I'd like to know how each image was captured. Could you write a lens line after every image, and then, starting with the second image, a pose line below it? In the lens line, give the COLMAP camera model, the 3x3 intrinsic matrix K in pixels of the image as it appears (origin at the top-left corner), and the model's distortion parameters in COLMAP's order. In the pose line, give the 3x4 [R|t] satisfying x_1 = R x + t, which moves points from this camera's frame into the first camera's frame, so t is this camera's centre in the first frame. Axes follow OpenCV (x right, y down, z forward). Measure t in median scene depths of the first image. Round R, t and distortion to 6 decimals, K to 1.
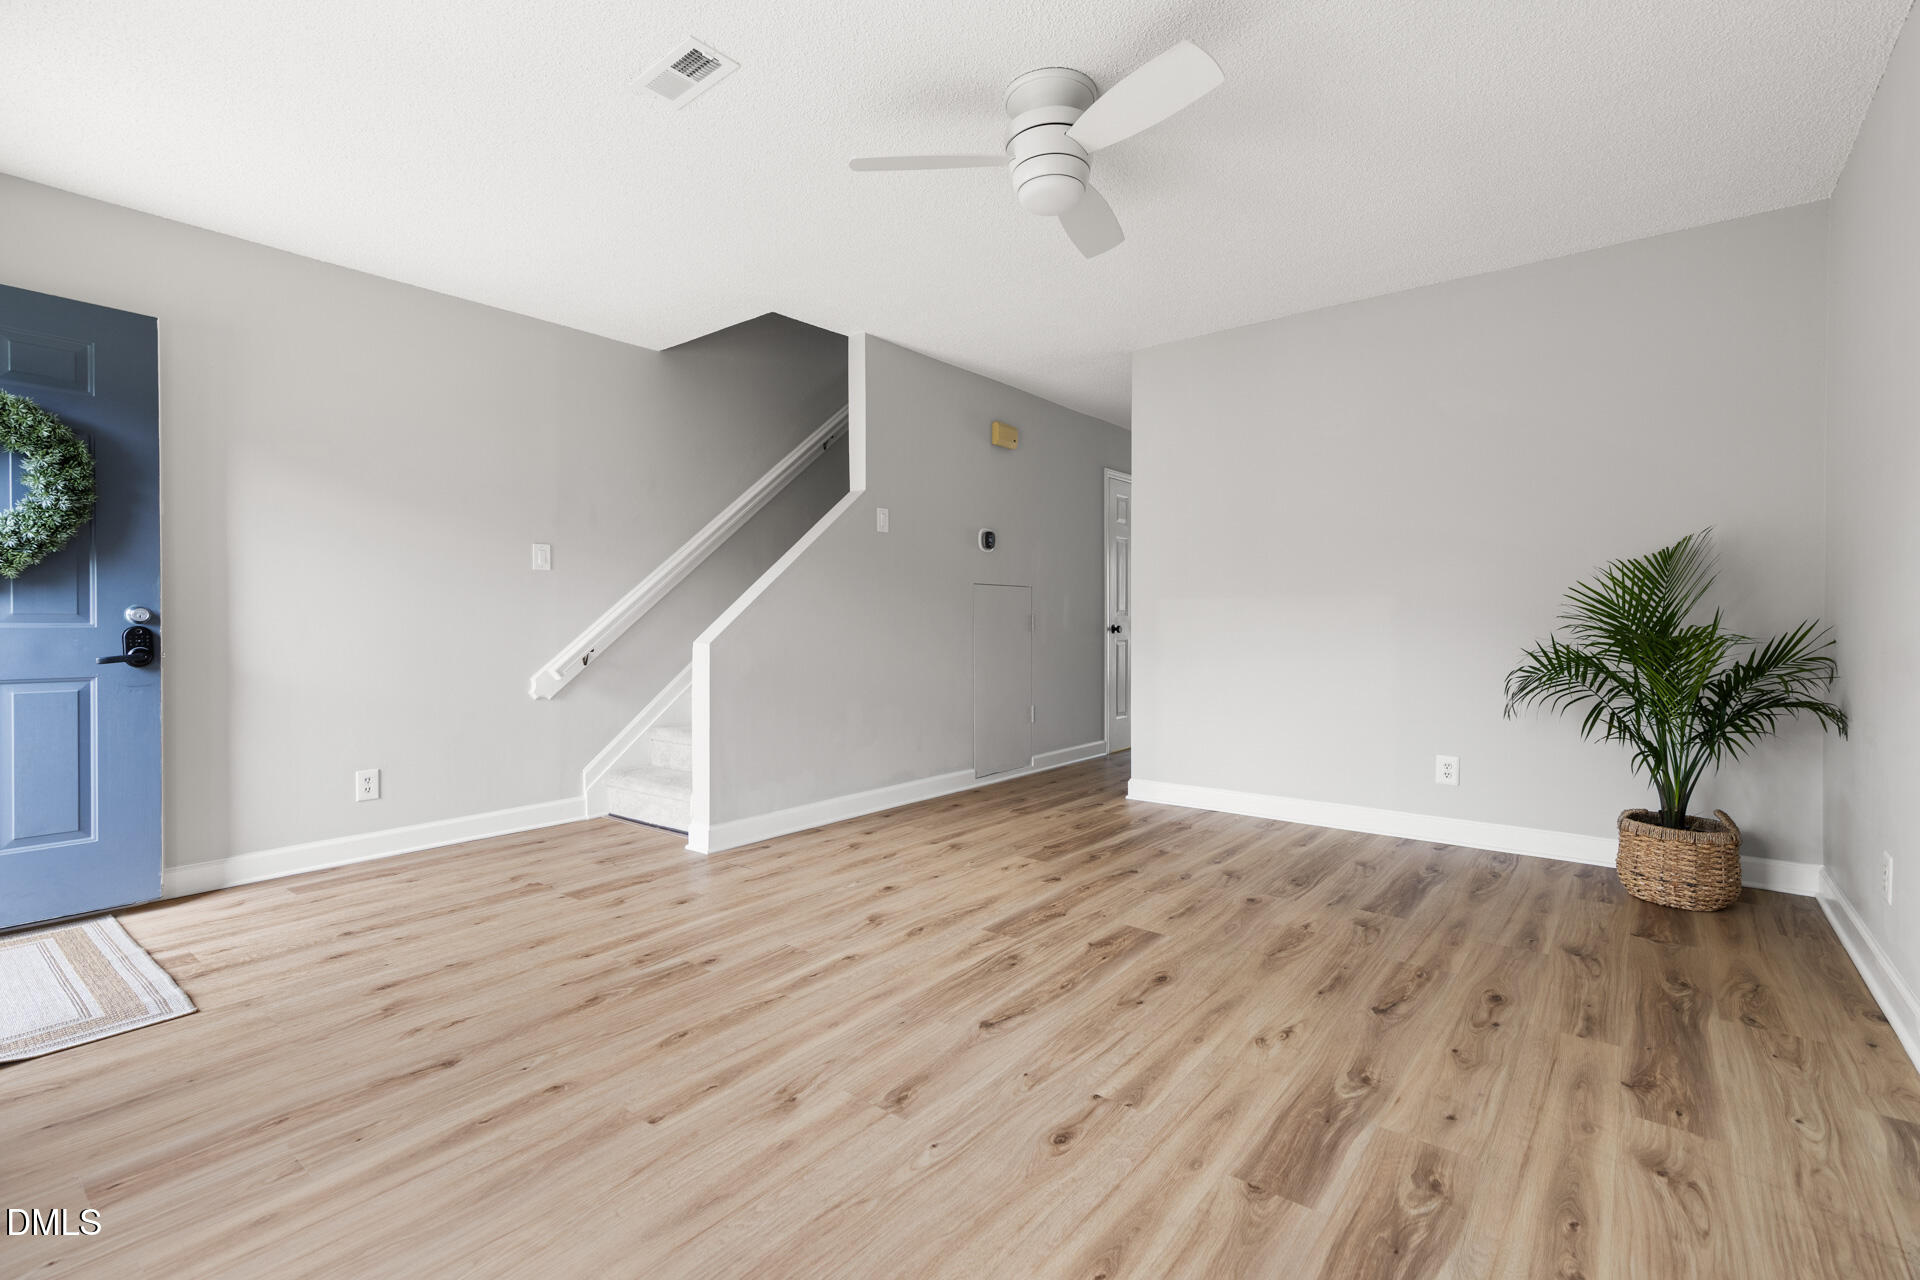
lens RADIAL K [[874.6, 0, 968.1], [0, 874.6, 630.7], [0, 0, 1]] dist [0.003385, 0.000247]
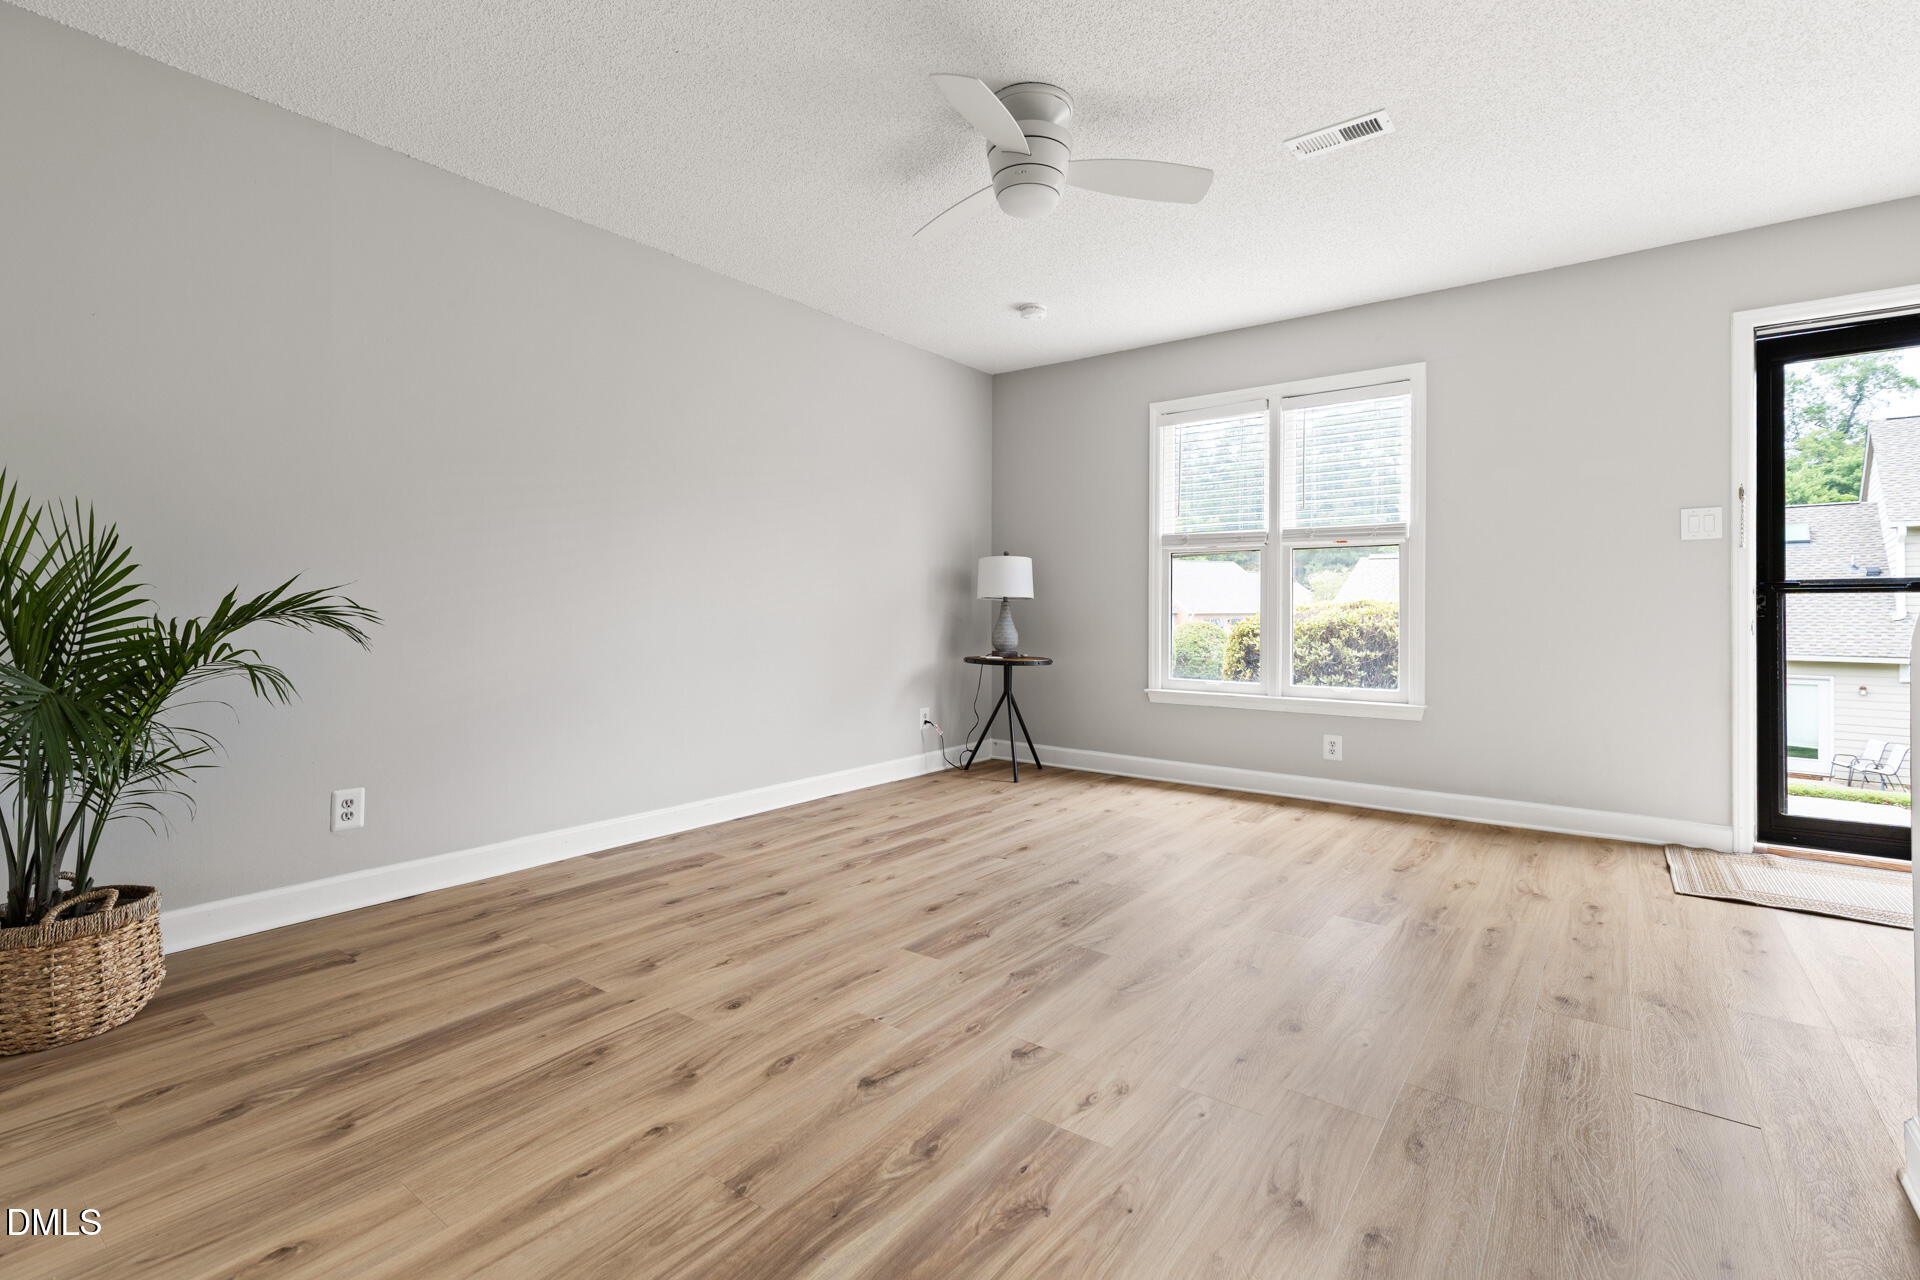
lens RADIAL K [[874.6, 0, 966.2], [0, 874.6, 614.2], [0, 0, 1]] dist [0.003385, 0.000247]
pose [[-0.999728, 0.003517, -0.023038, 0.177392], [0.003214, 0.999908, 0.013155, -0.004585], [0.023082, 0.013078, -0.999648, 1.878930]]
